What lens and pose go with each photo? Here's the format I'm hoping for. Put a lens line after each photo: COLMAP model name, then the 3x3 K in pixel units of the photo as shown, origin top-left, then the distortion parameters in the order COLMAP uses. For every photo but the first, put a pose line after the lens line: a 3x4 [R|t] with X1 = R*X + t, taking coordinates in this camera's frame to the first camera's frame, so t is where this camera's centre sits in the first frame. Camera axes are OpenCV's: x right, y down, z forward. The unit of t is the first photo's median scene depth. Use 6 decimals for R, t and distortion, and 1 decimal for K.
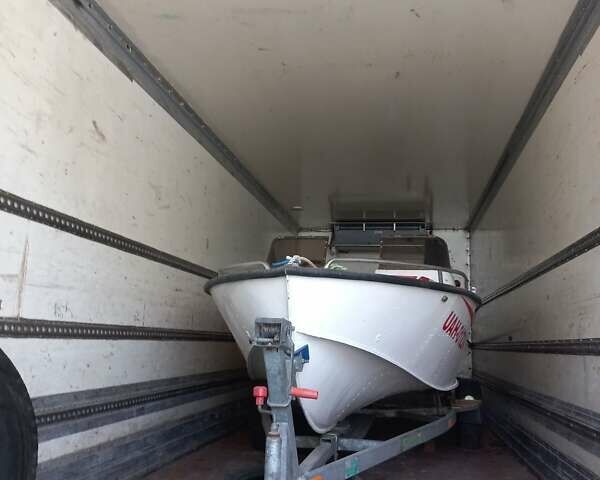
lens RADIAL K [[551.5, 0, 297.7], [0, 551.5, 241.4], [0, 0, 1]] dist [0.009254, 0.000000]
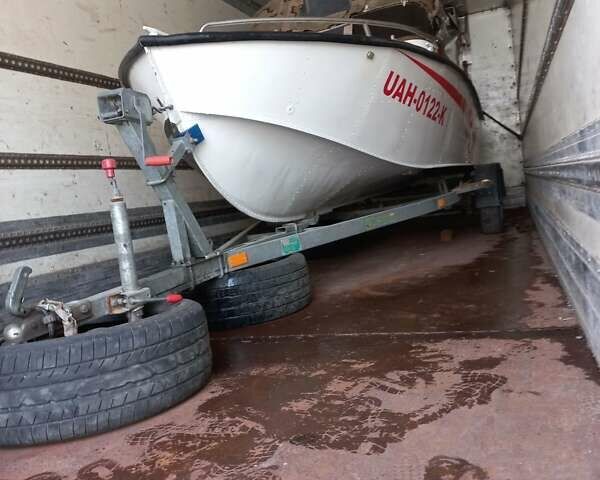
lens RADIAL K [[551.5, 0, 300.2], [0, 551.5, 242.8], [0, 0, 1]] dist [0.009254, 0.000000]
pose [[0.971510, -0.141313, -0.190258, 0.267094], [0.187239, 0.949804, 0.250629, 0.138458], [0.145291, -0.279112, 0.949203, 0.056711]]
